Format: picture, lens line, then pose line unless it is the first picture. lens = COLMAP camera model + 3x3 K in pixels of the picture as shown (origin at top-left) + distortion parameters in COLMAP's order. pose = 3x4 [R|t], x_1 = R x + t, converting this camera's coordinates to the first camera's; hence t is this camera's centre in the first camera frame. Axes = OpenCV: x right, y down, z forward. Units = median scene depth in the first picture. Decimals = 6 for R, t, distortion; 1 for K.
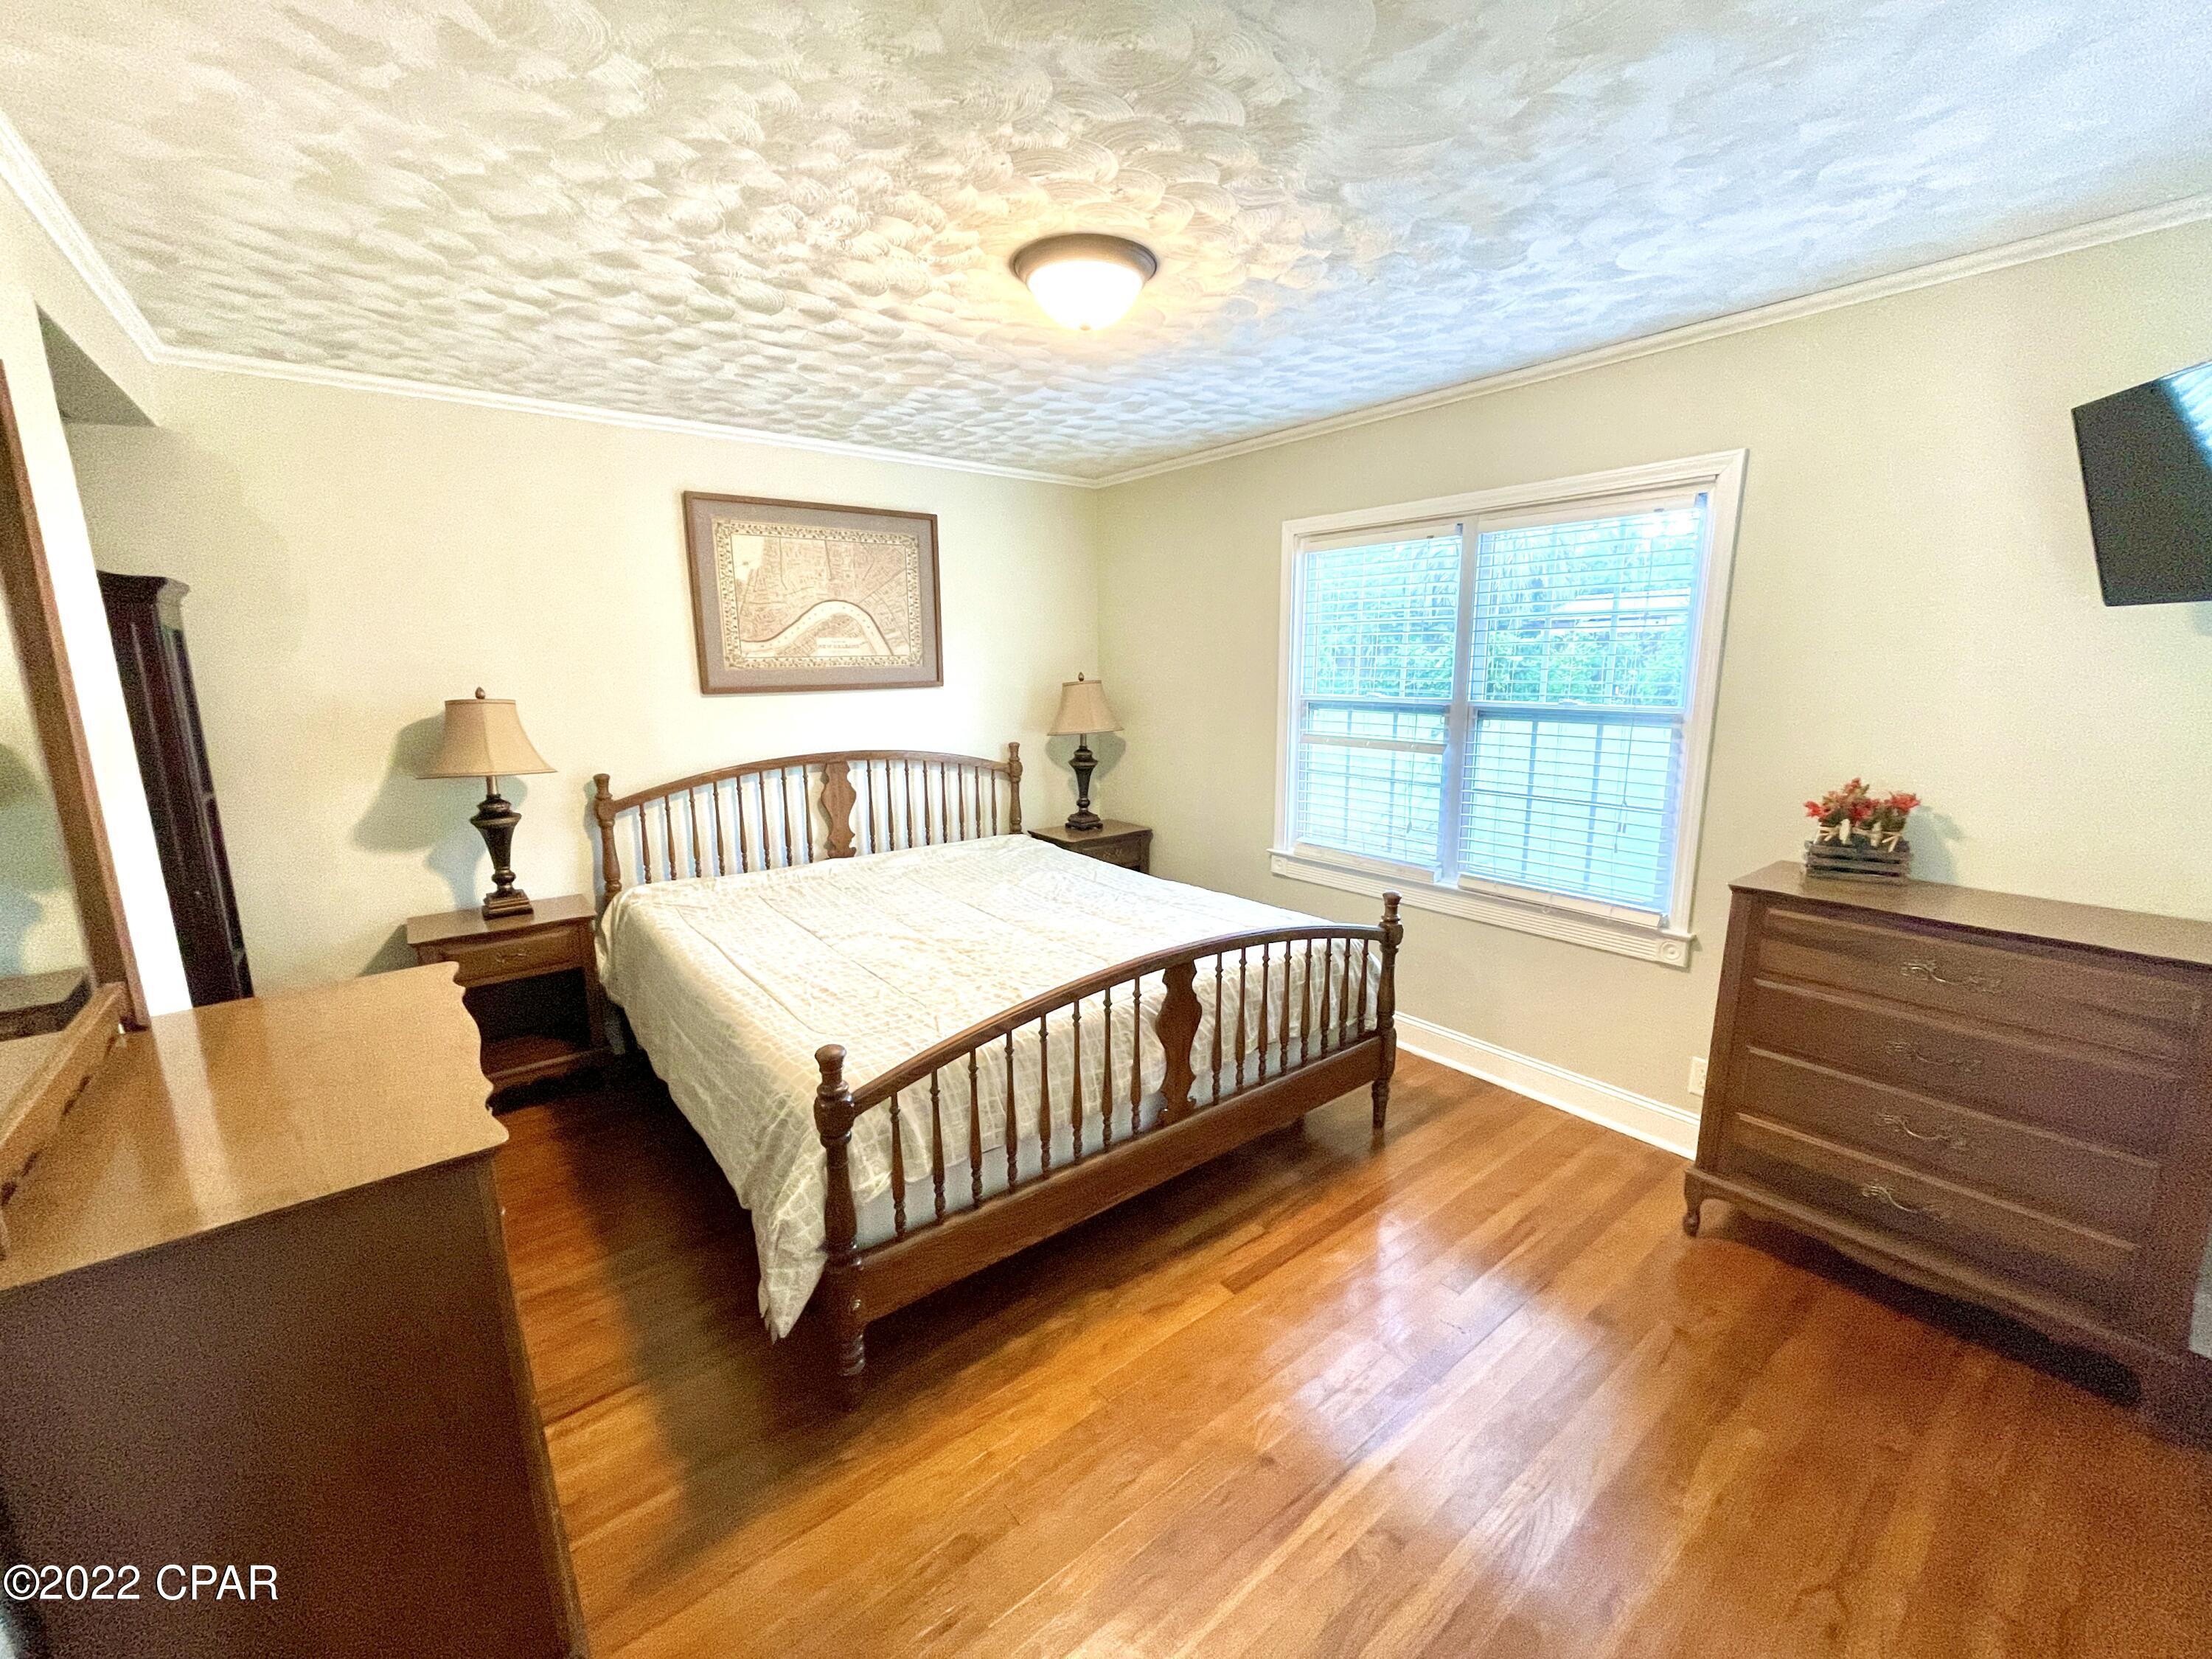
lens RADIAL K [[895.4, 0, 1106.3], [0, 895.4, 826.6], [0, 0, 1]] dist [-0.001936, -0.000293]
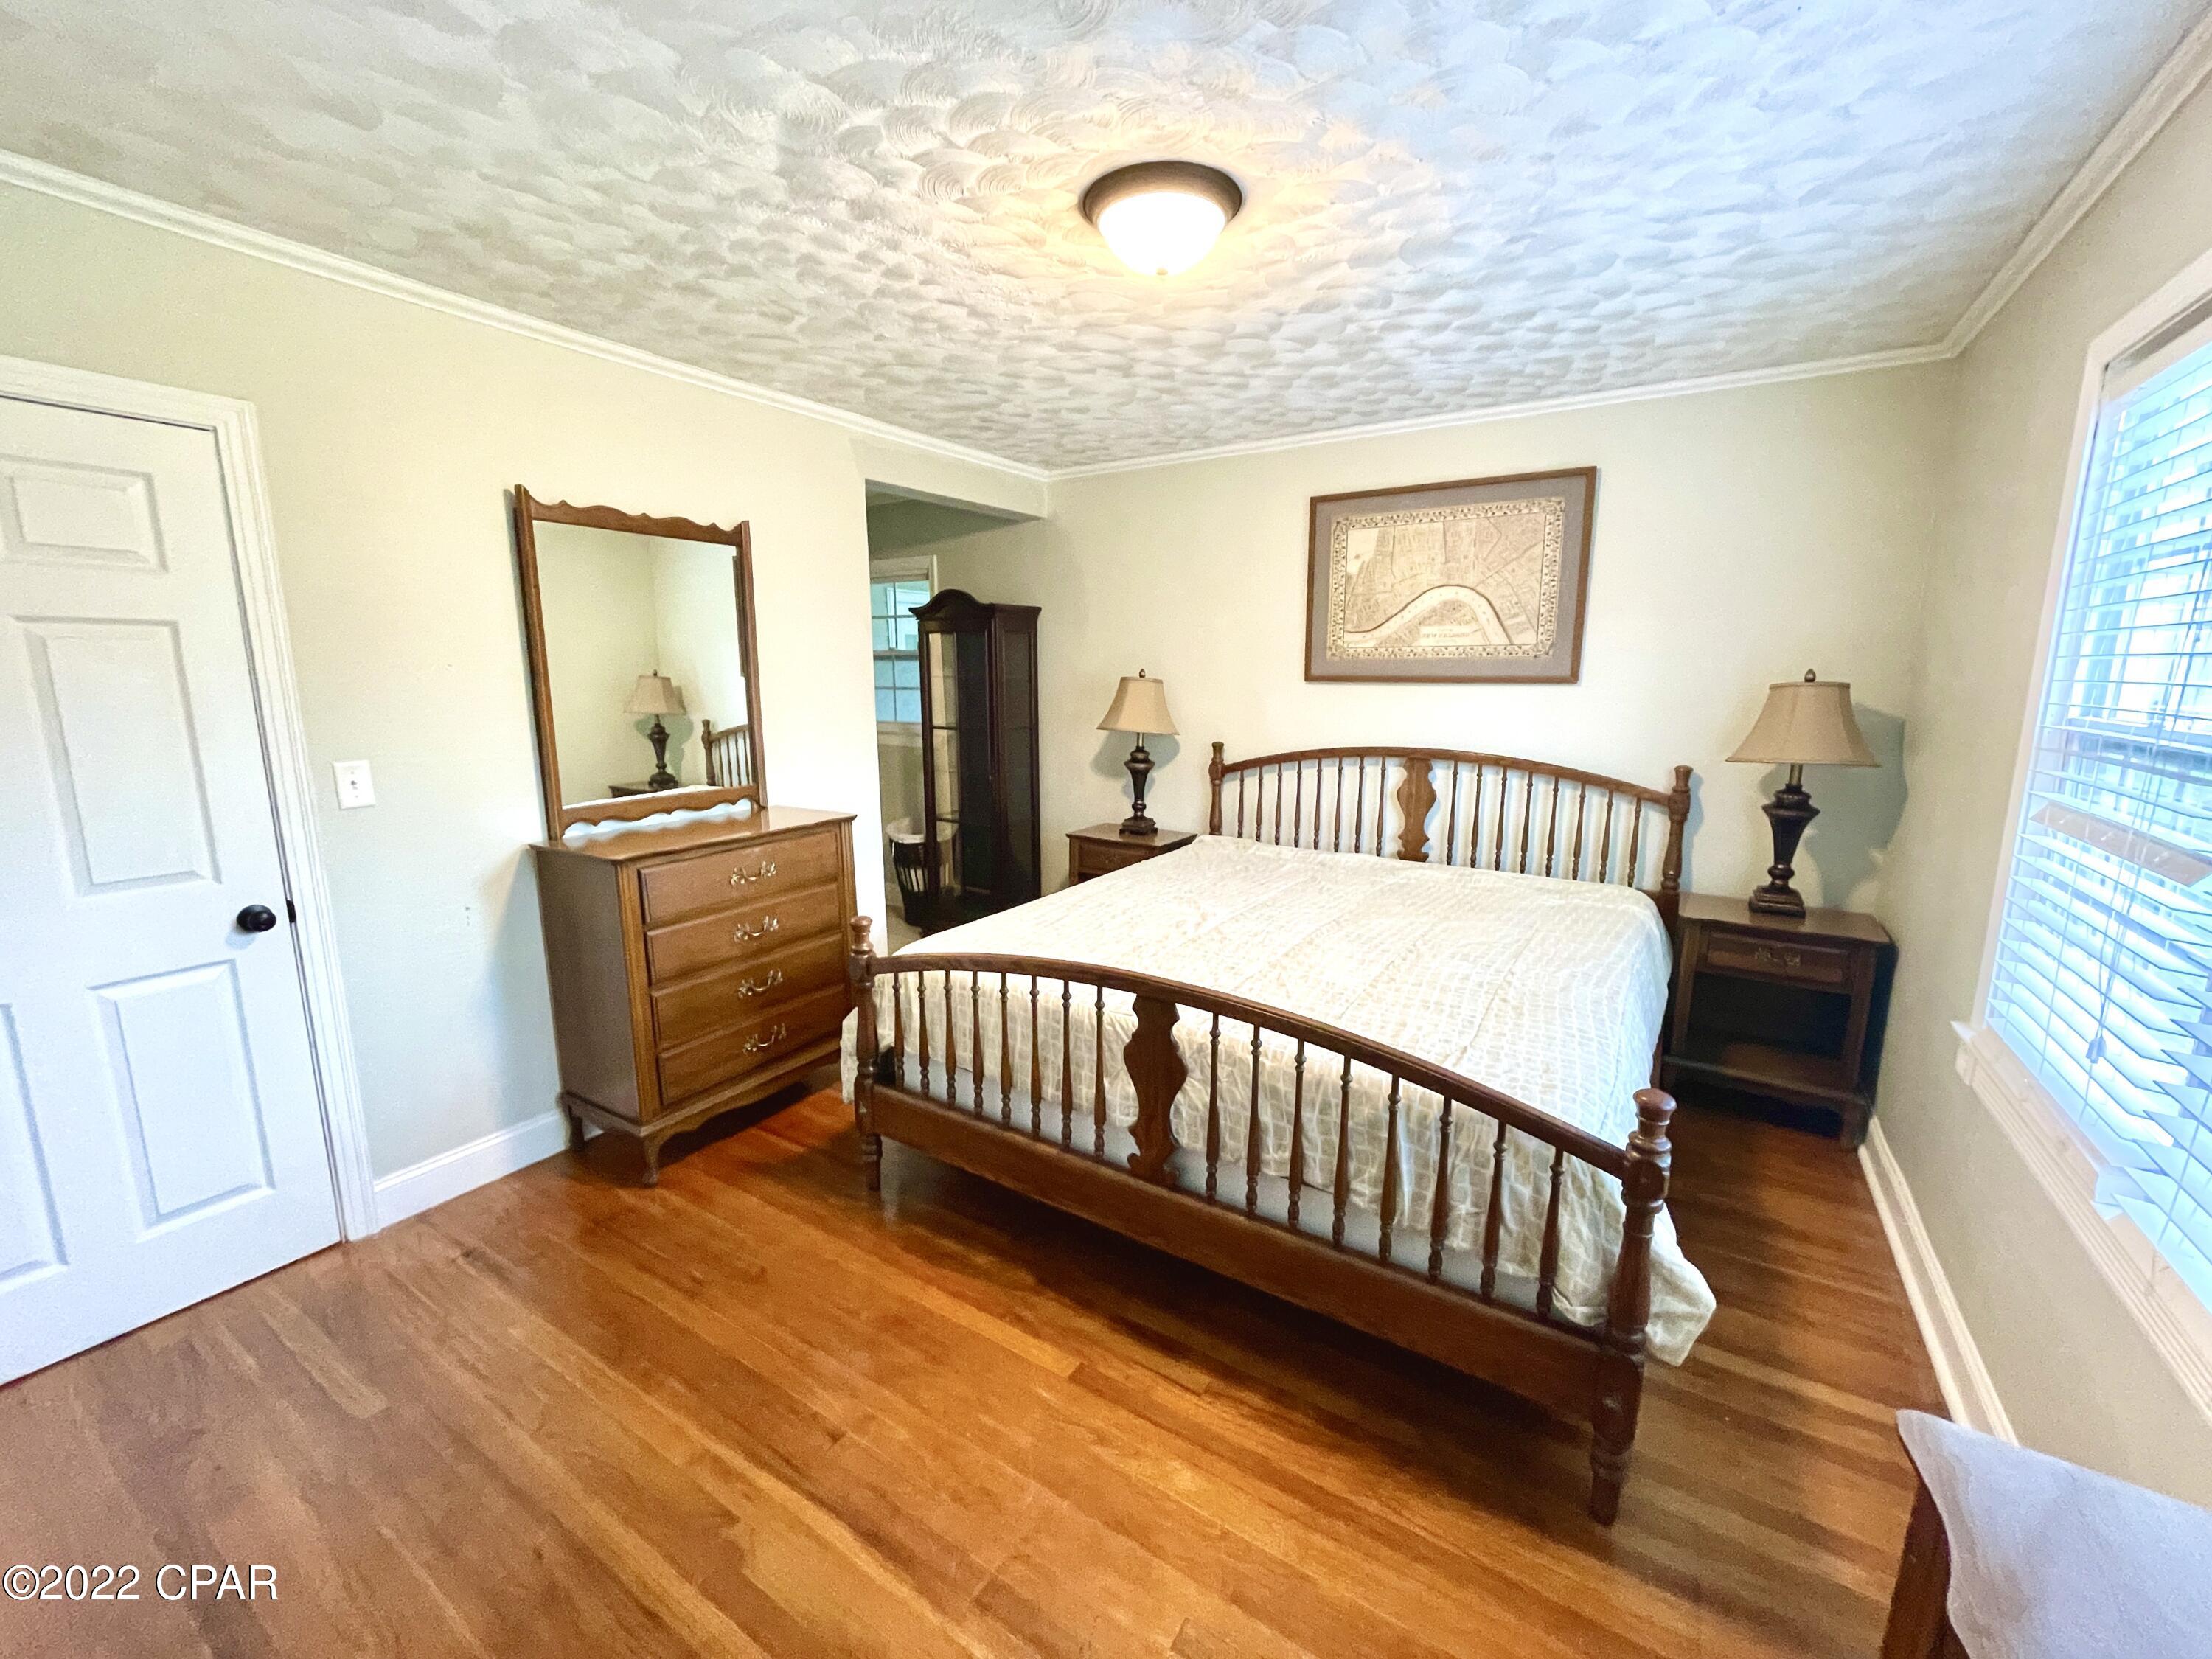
lens RADIAL K [[895.4, 0, 1101.4], [0, 895.4, 828.0], [0, 0, 1]] dist [-0.001936, -0.000293]
pose [[0.318536, 0.176968, -0.931245, 0.549314], [-0.179143, 0.975953, 0.124188, -0.066079], [0.930829, 0.127268, 0.342579, 0.429223]]
